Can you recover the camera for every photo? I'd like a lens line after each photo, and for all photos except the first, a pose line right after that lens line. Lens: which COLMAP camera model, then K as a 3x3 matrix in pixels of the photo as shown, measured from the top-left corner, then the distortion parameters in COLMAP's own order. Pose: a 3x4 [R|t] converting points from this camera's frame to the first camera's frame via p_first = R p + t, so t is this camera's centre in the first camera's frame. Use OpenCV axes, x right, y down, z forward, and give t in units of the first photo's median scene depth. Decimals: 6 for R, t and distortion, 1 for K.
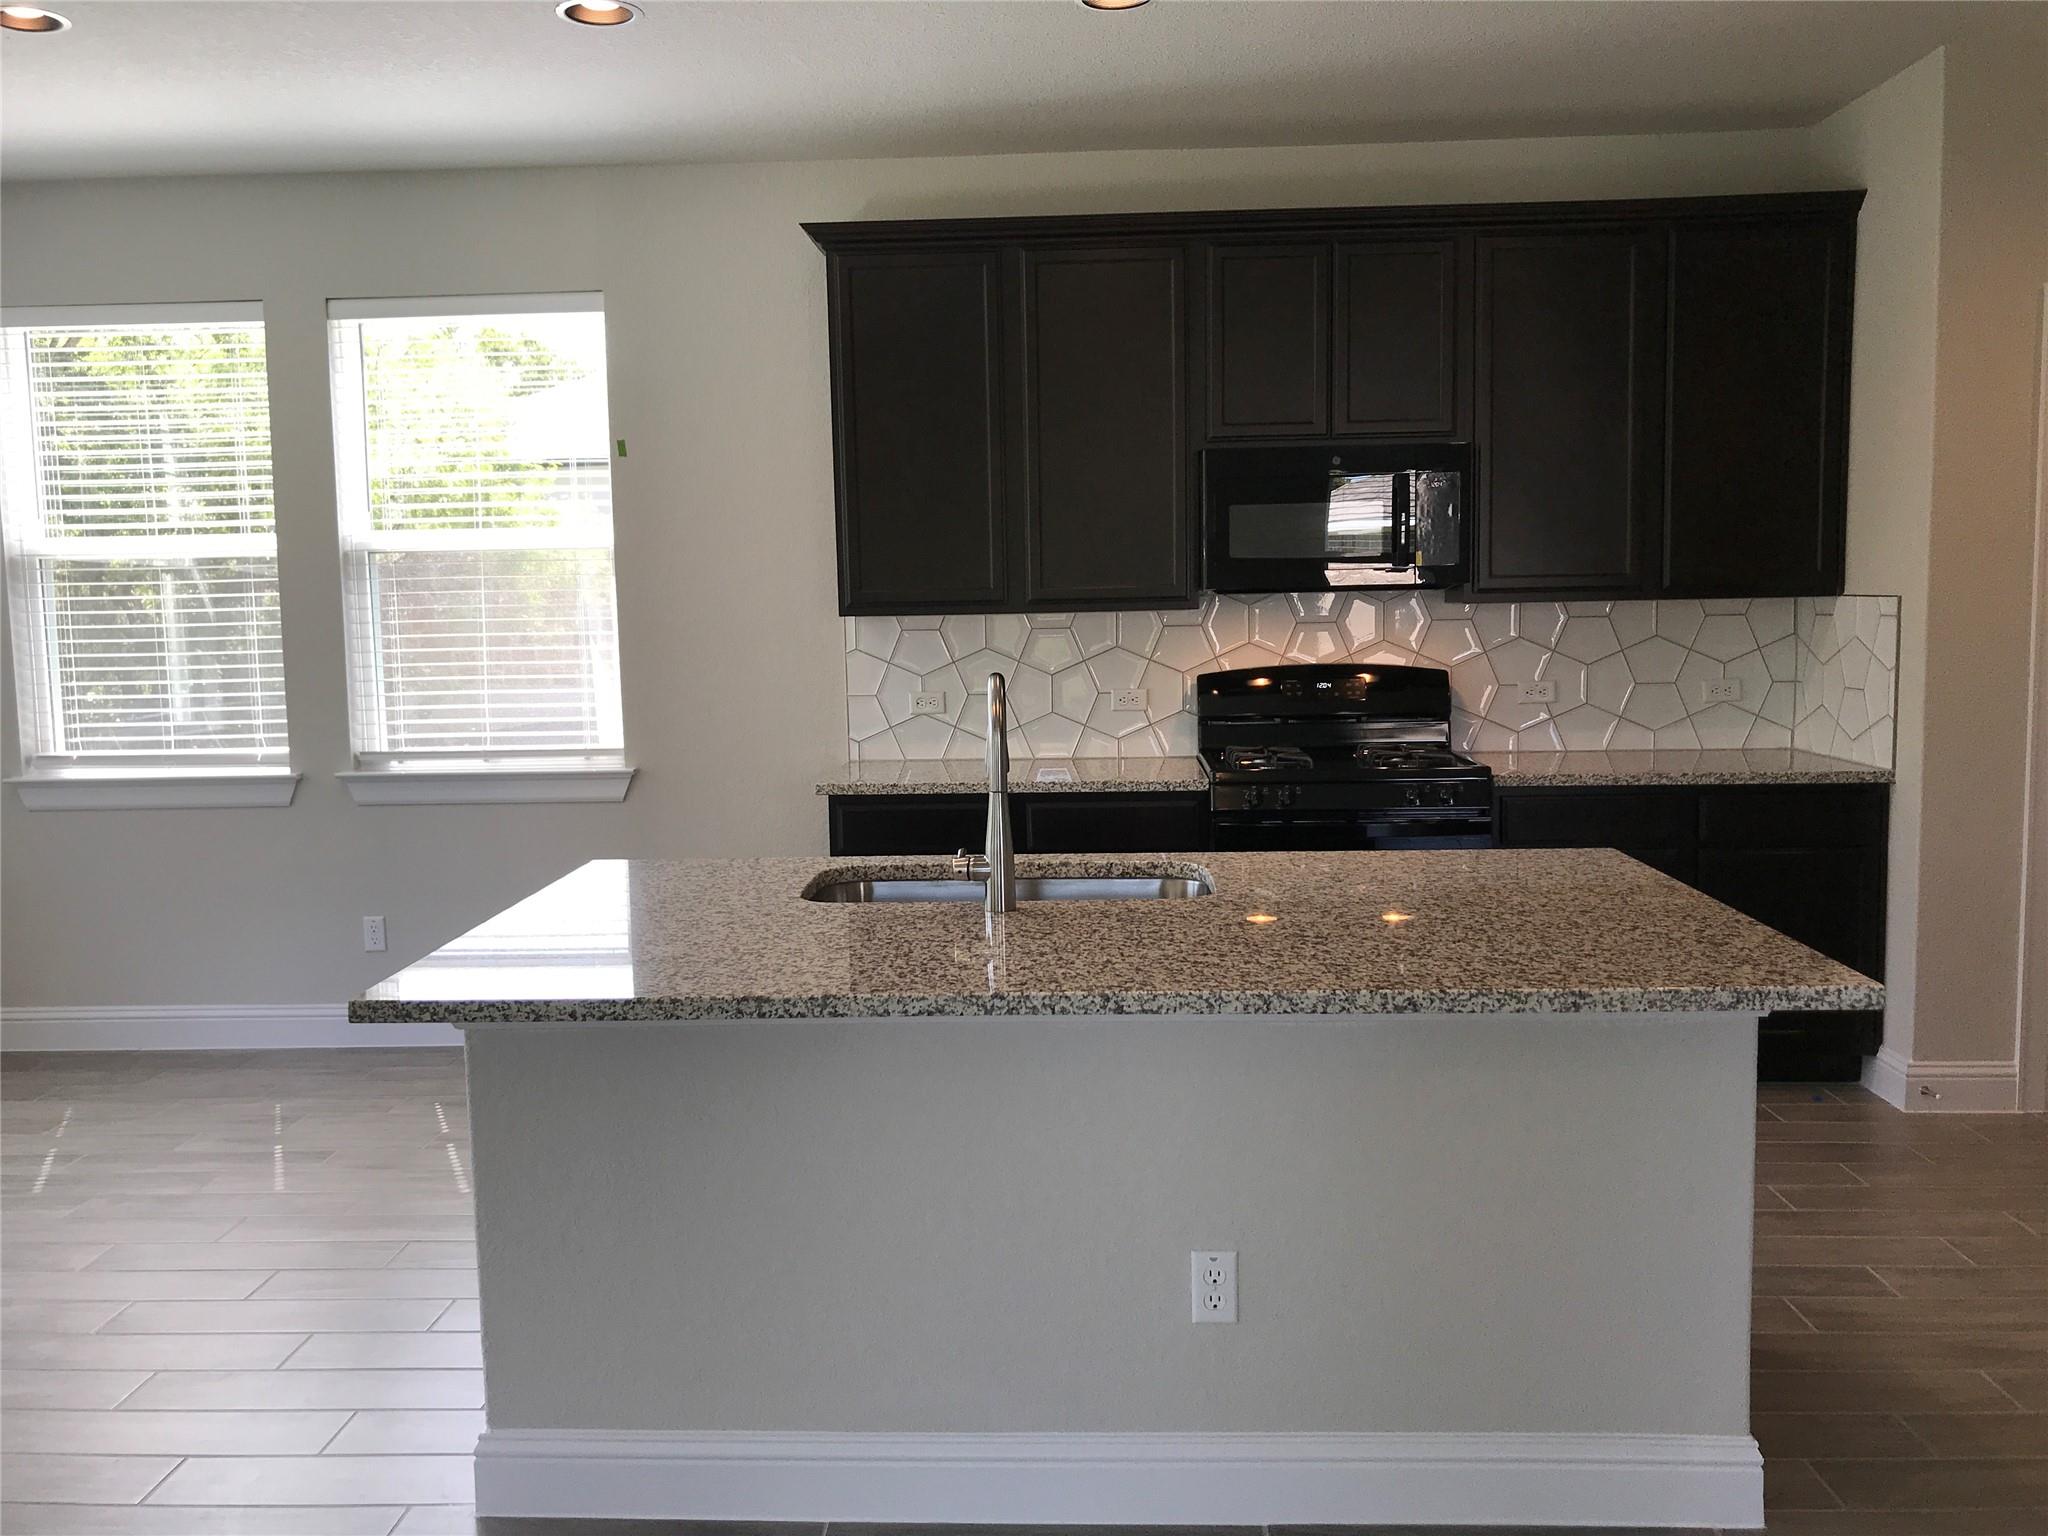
lens RADIAL K [[1693.7, 0, 1013.9], [0, 1693.7, 761.5], [0, 0, 1]] dist [0.026967, -0.020300]
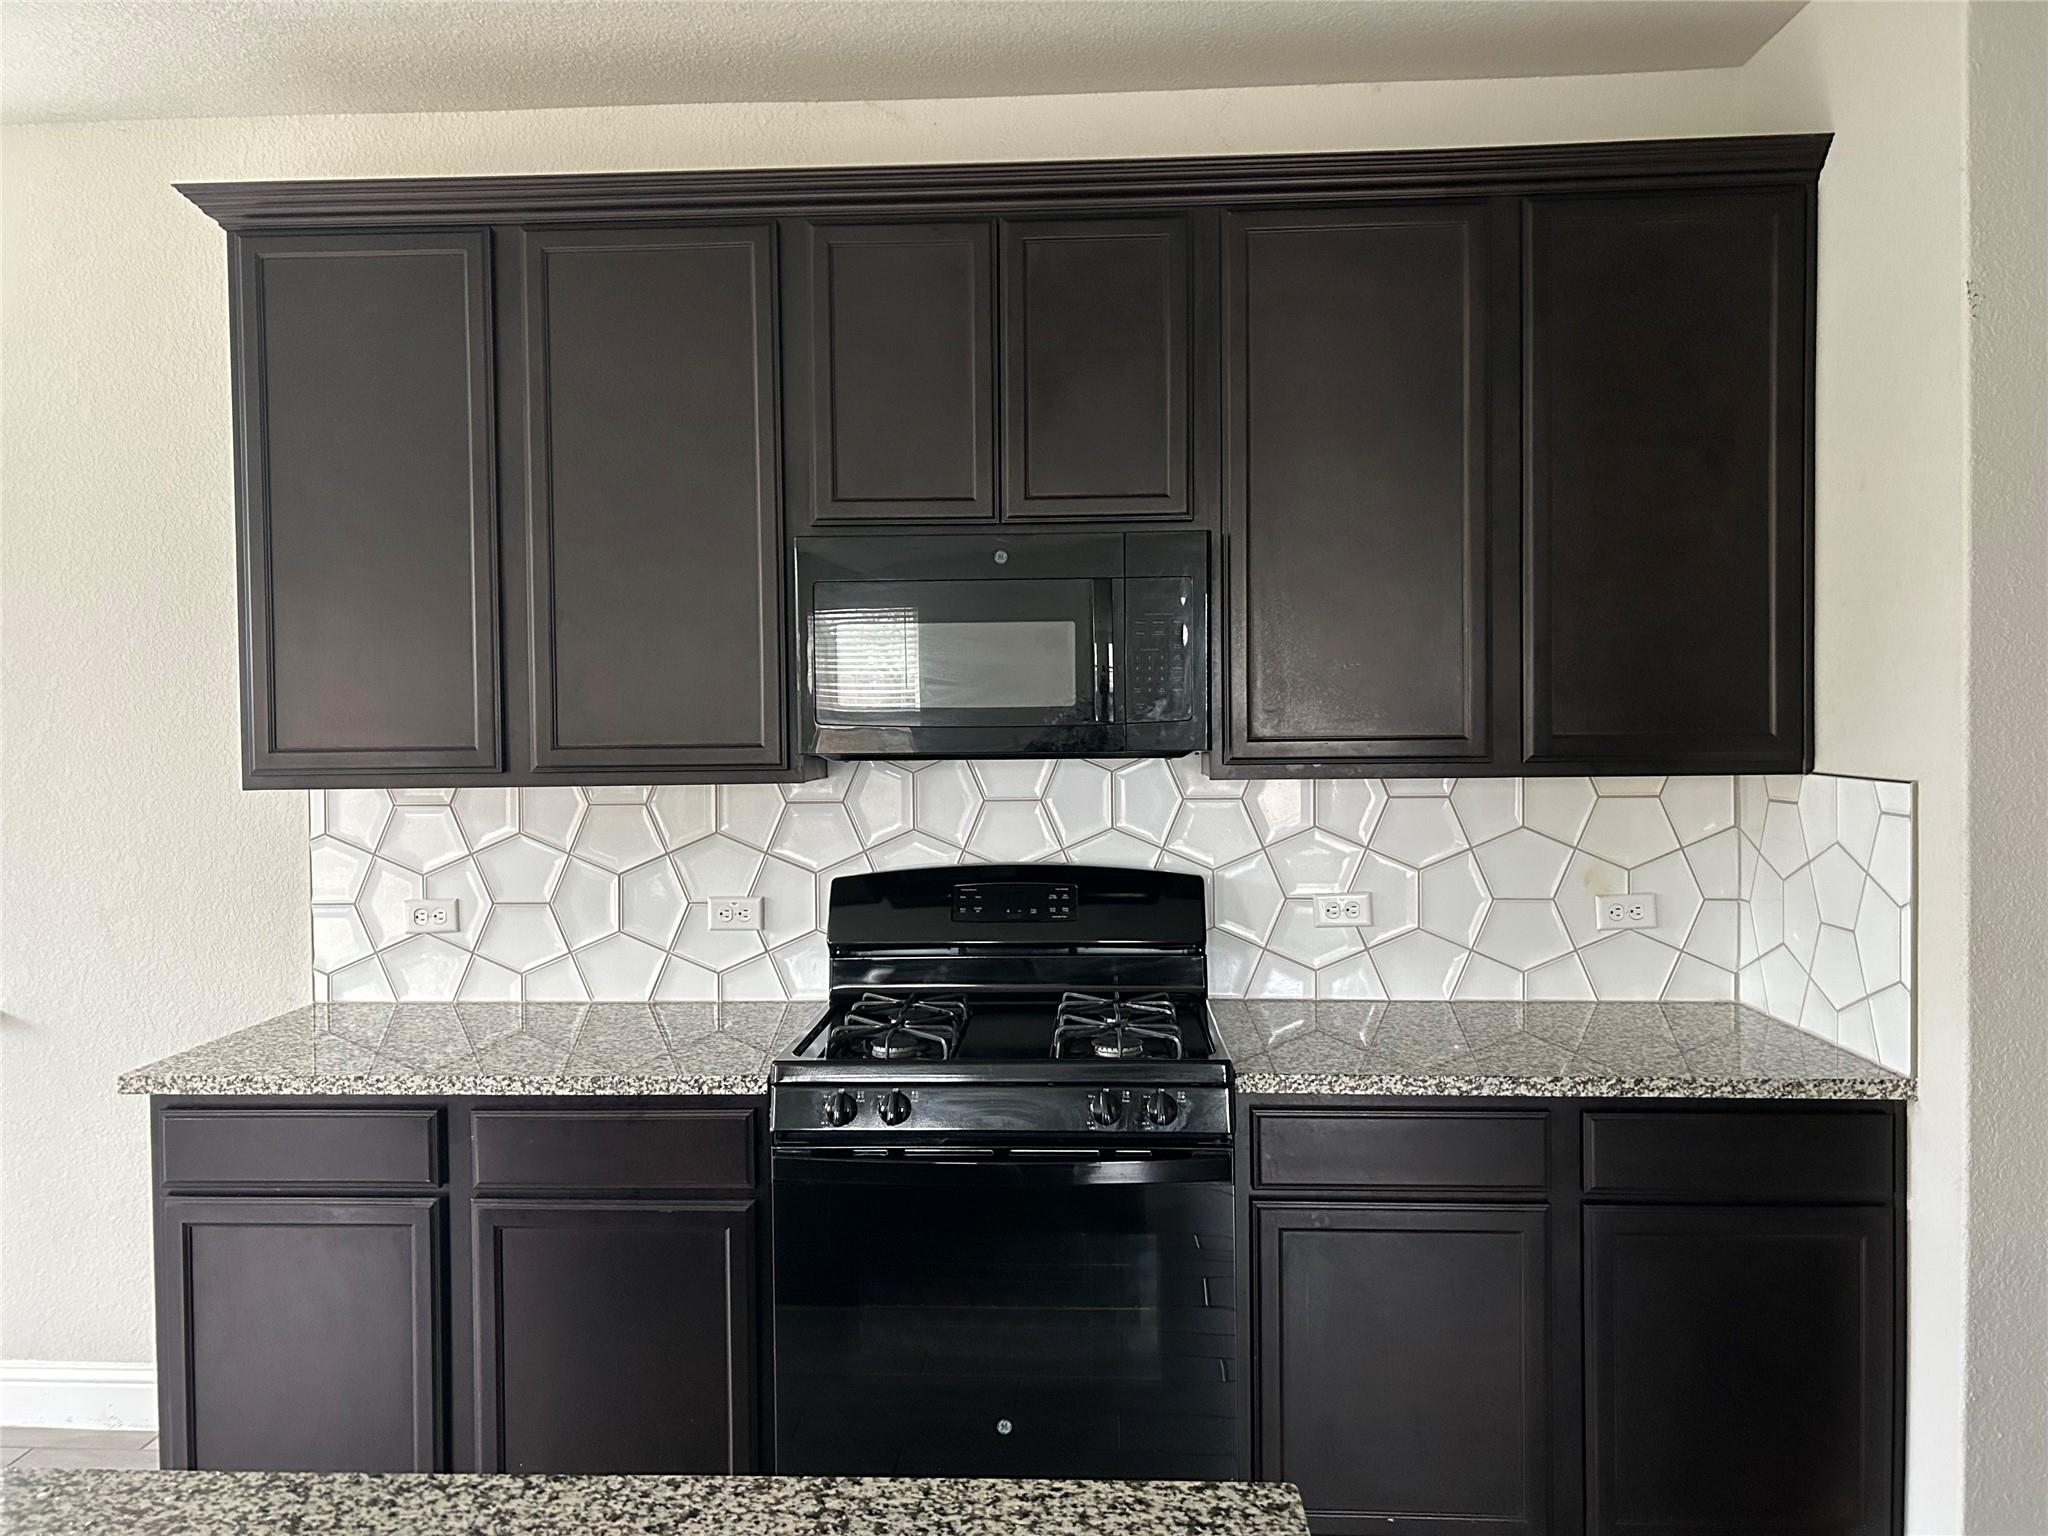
lens RADIAL K [[1532.5, 0, 1009.9], [0, 1532.5, 755.3], [0, 0, 1]] dist [0.064375, -0.070919]
pose [[0.999954, 0.008201, -0.004959, 0.205633], [-0.008546, 0.997223, -0.073981, -0.063371], [0.004339, 0.074020, 0.997247, 0.453930]]
